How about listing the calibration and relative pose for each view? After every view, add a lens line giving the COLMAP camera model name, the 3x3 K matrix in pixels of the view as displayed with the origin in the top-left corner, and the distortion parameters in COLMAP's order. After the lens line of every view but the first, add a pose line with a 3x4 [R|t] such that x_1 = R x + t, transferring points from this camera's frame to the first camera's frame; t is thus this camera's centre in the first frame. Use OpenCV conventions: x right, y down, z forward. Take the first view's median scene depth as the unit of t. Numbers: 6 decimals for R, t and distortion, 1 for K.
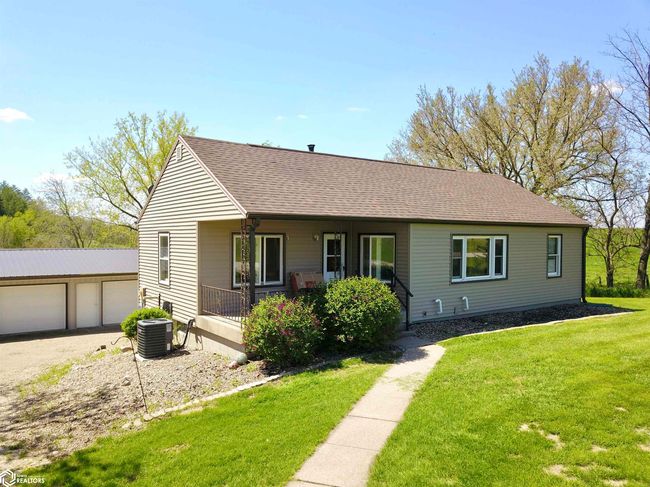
lens RADIAL K [[495.4, 0, 322.3], [0, 495.4, 245.1], [0, 0, 1]] dist [0.006826, -0.006499]
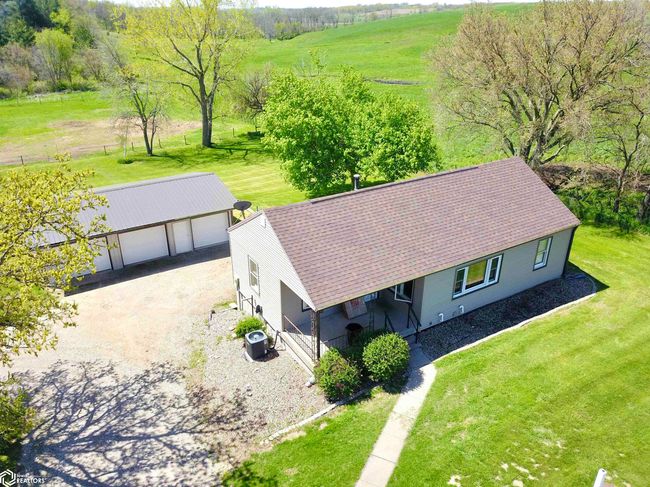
lens RADIAL K [[495.4, 0, 326.8], [0, 495.4, 241.9], [0, 0, 1]] dist [0.006826, -0.006499]
pose [[0.997199, 0.037089, -0.064958, -0.022804], [-0.007401, 0.913076, 0.407722, -0.935977], [0.074433, -0.406099, 0.910793, -0.377549]]
